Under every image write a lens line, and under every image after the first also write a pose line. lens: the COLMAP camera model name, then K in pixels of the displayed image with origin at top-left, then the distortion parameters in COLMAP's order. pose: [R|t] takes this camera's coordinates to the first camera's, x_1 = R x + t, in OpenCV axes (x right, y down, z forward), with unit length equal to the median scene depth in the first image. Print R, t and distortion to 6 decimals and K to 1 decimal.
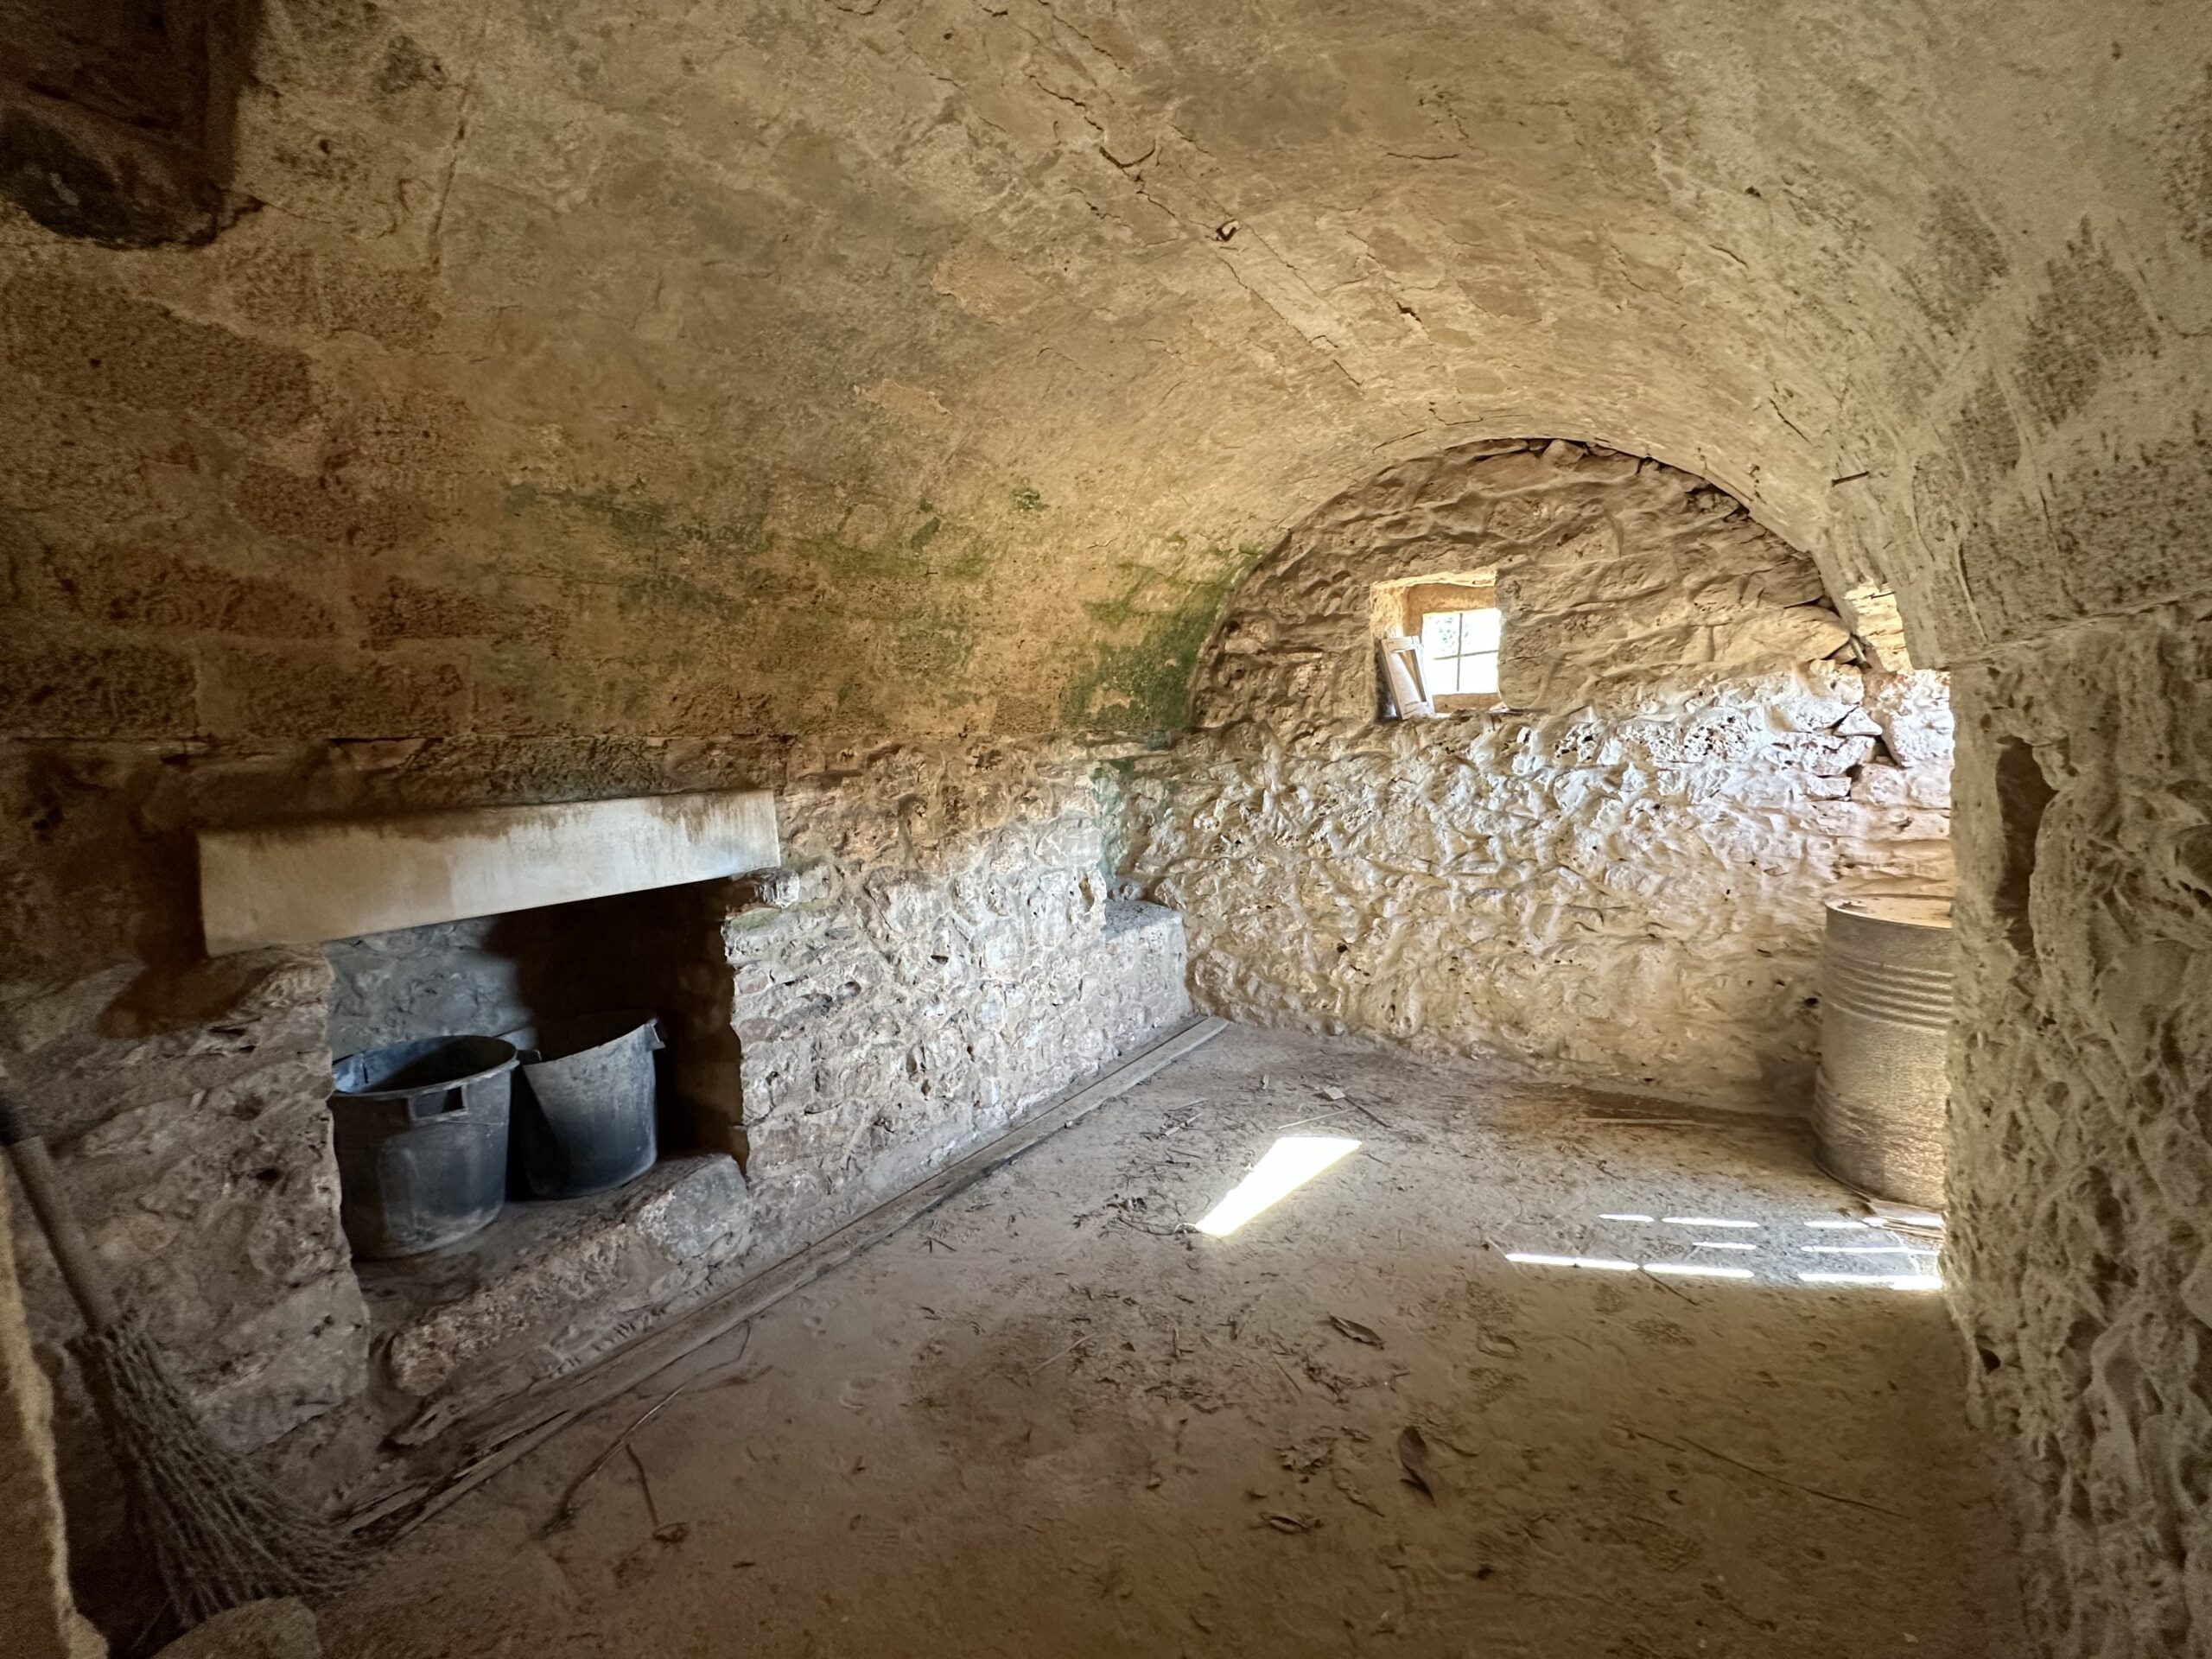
lens RADIAL K [[878.4, 0, 1109.4], [0, 878.4, 827.4], [0, 0, 1]] dist [-0.001668, 0.000475]
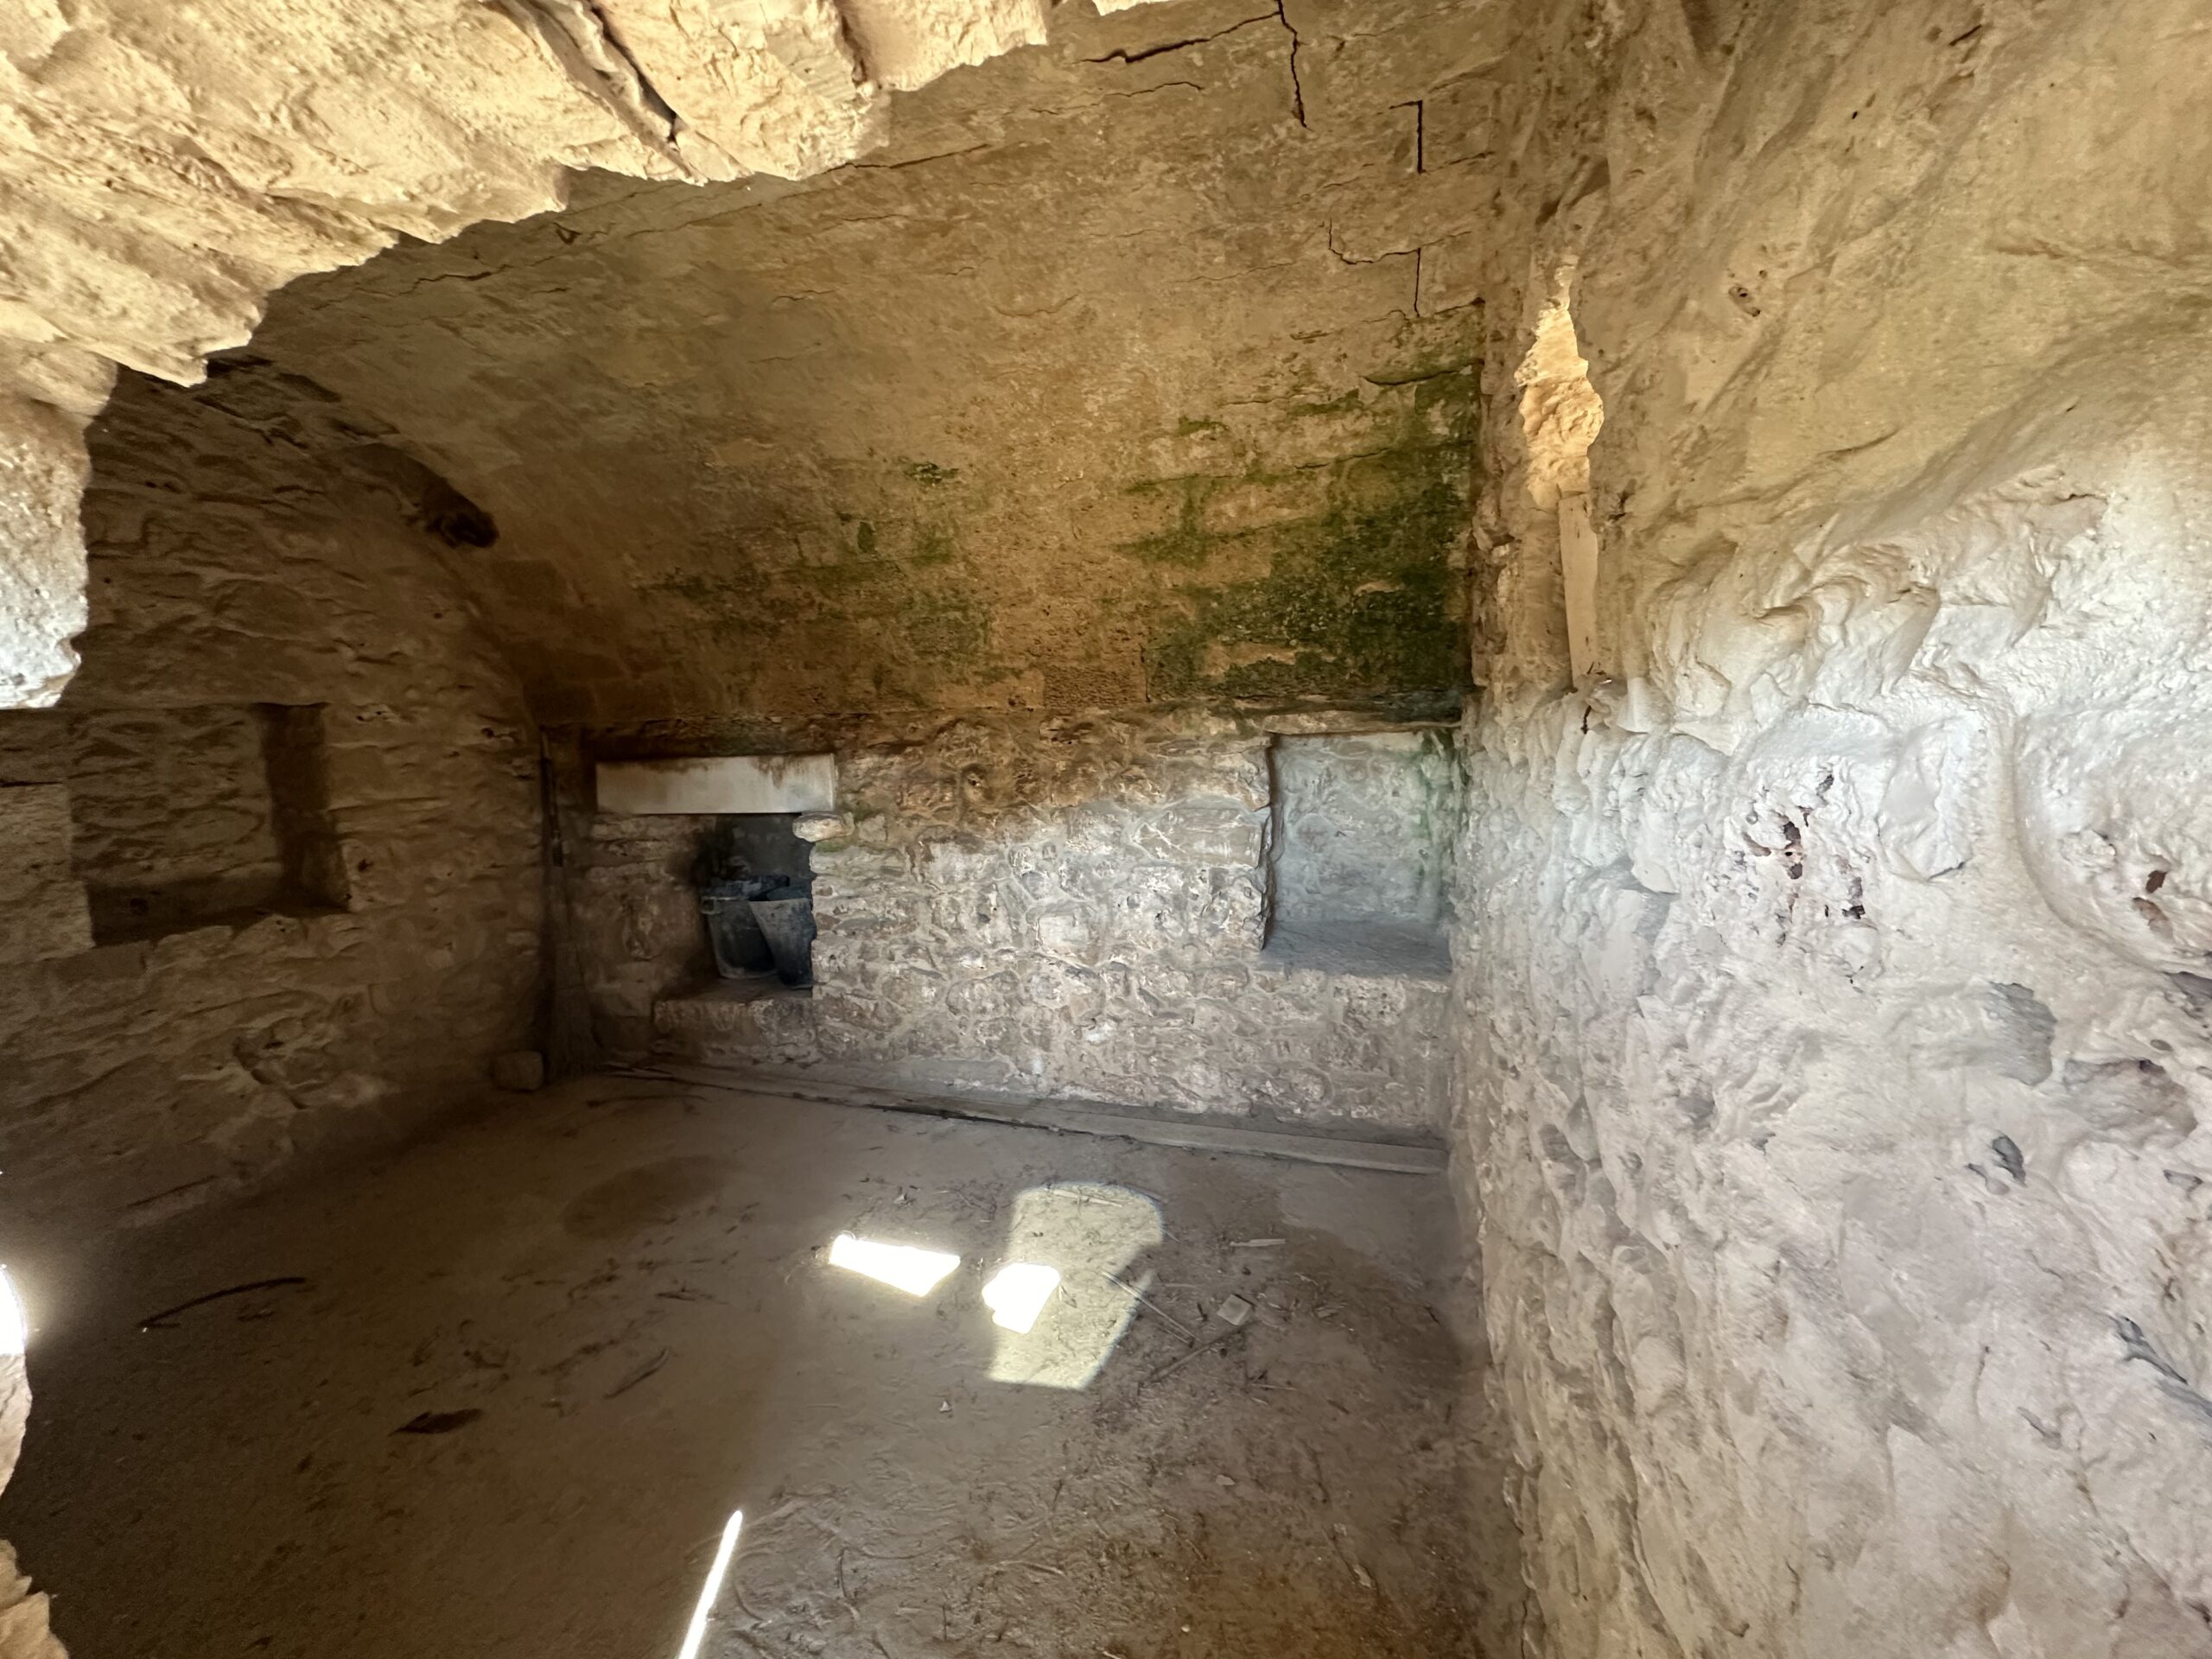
lens RADIAL K [[878.4, 0, 1108.9], [0, 878.4, 827.2], [0, 0, 1]] dist [-0.001668, 0.000475]
pose [[0.287713, 0.163364, -0.943681, 1.030192], [-0.056813, 0.986520, 0.153459, -0.163317], [0.956030, 0.009461, 0.293116, 0.998768]]
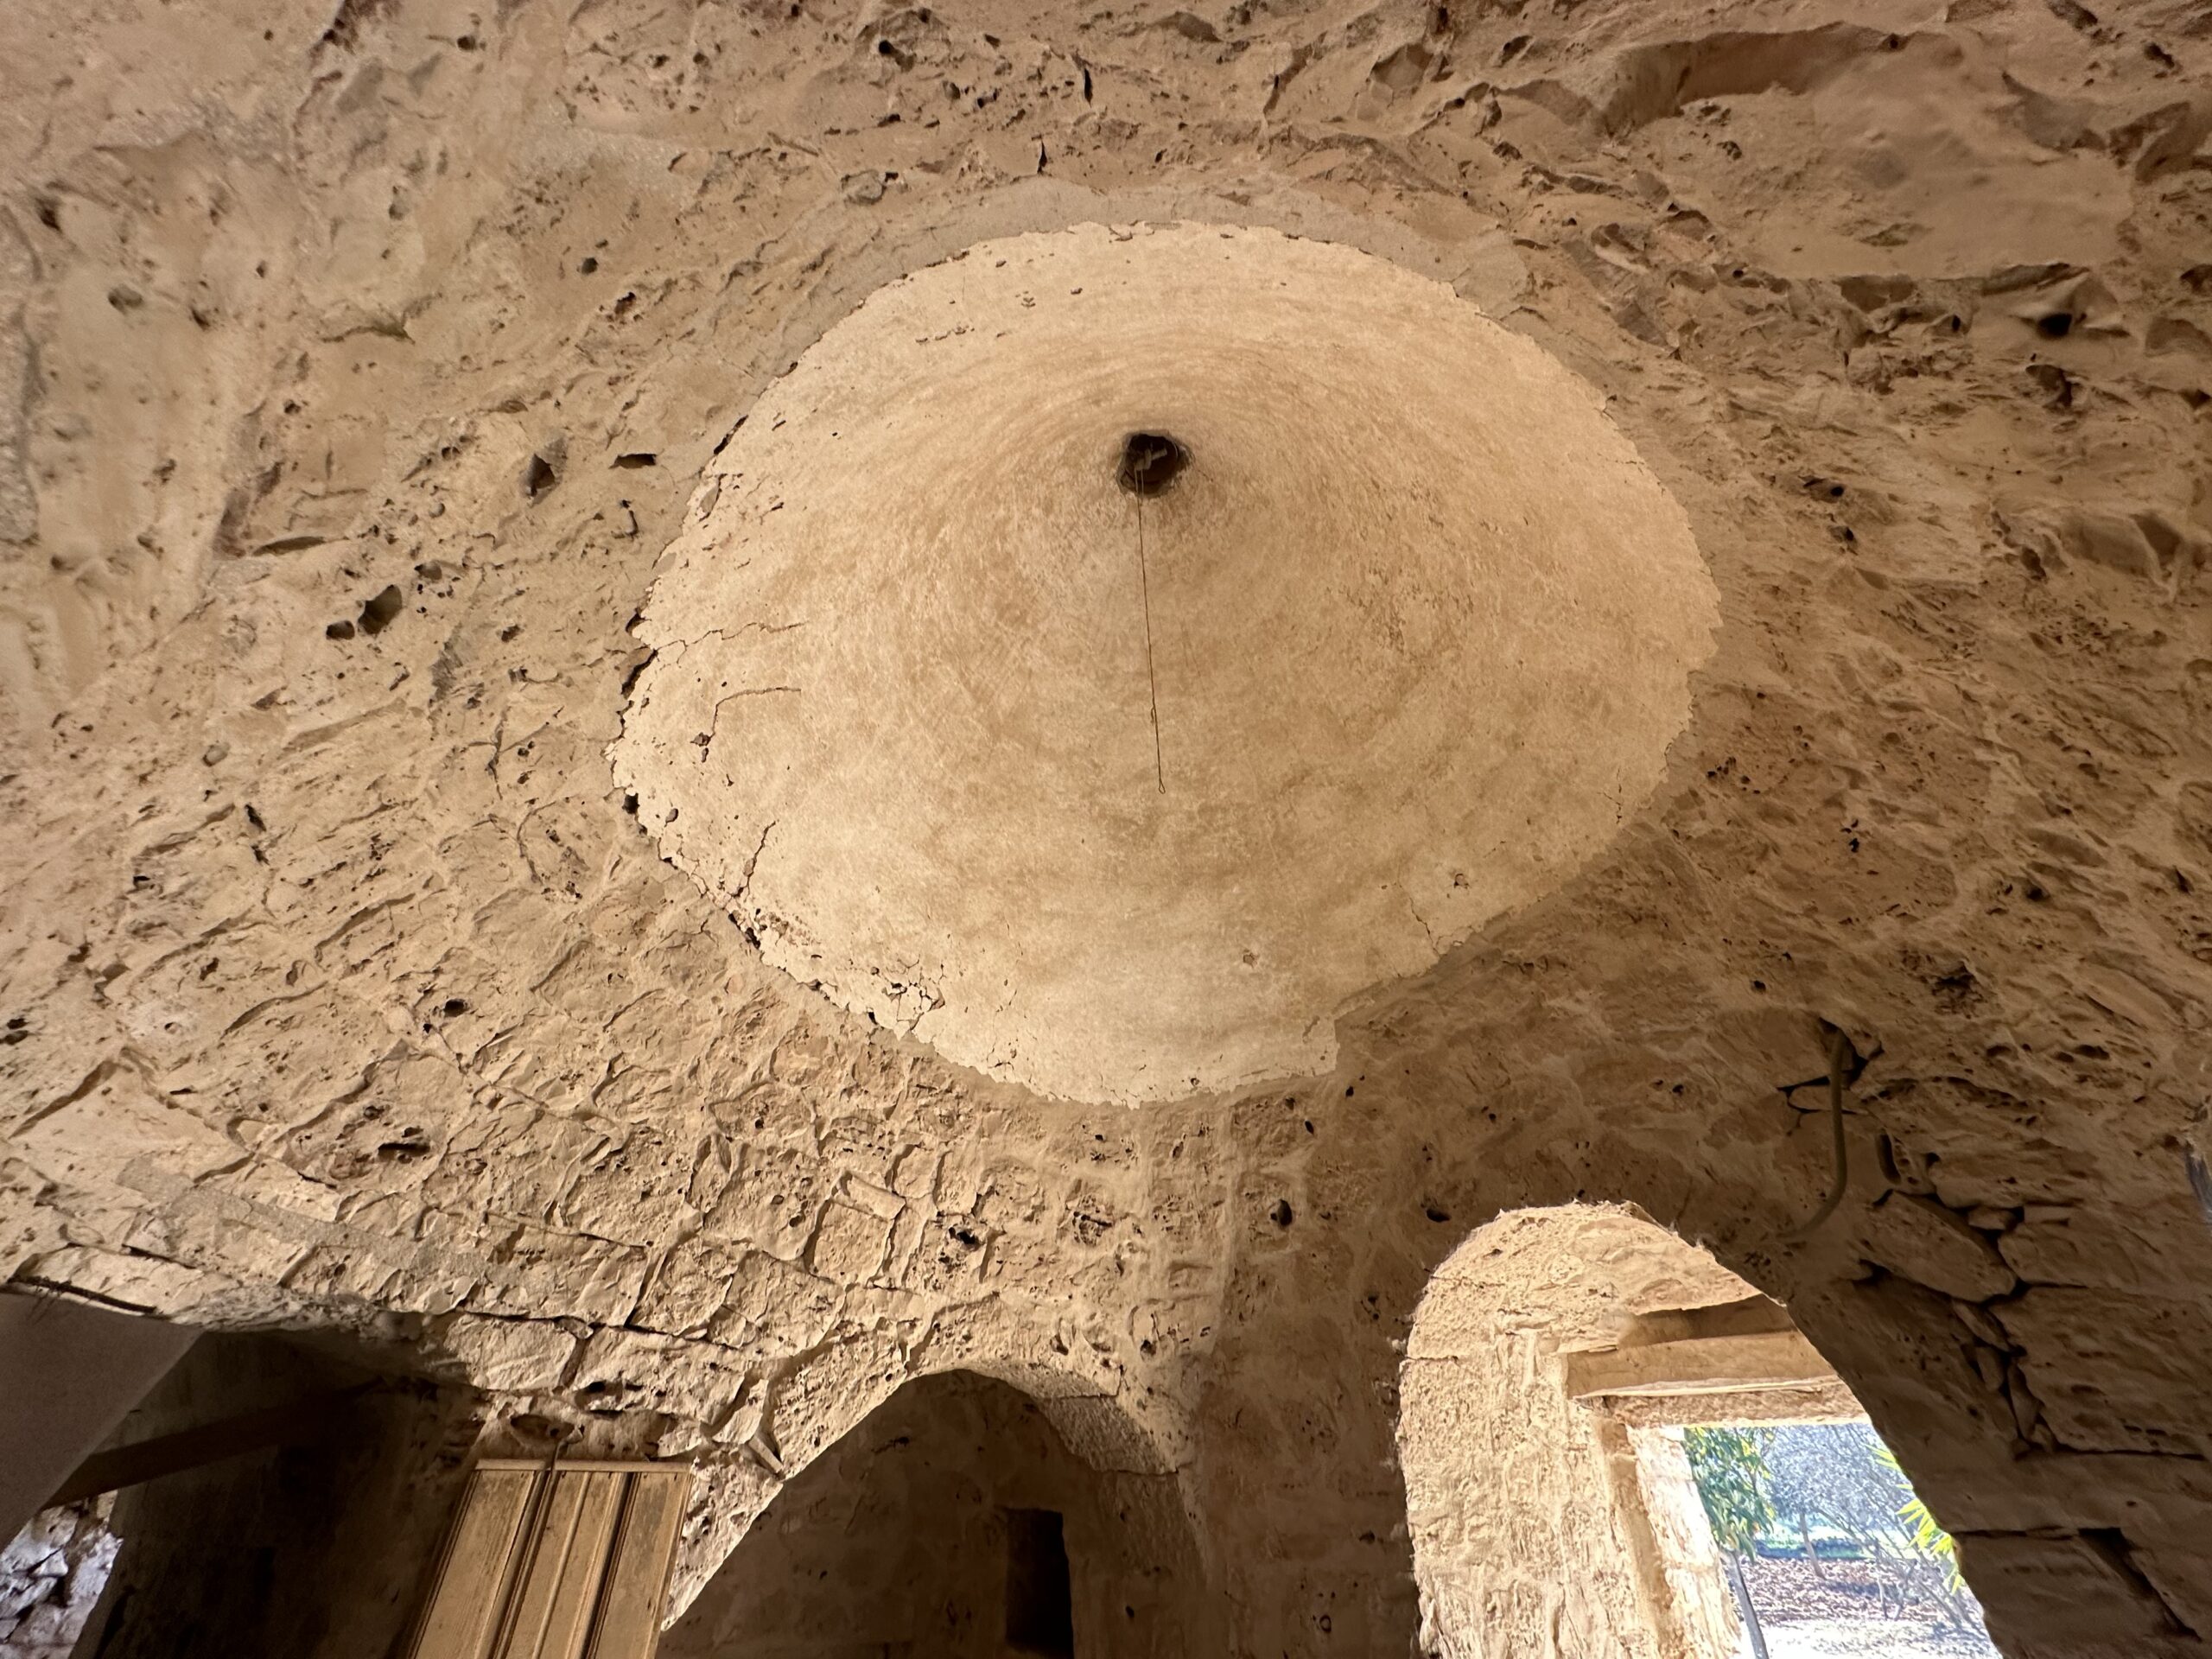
lens RADIAL K [[878.4, 0, 1107.5], [0, 878.4, 829.2], [0, 0, 1]] dist [-0.001668, 0.000475]
pose [[0.112650, 0.621866, 0.774979, -0.547798], [0.107562, 0.767728, -0.631683, 0.030167], [-0.987796, 0.154517, 0.019595, -0.617031]]
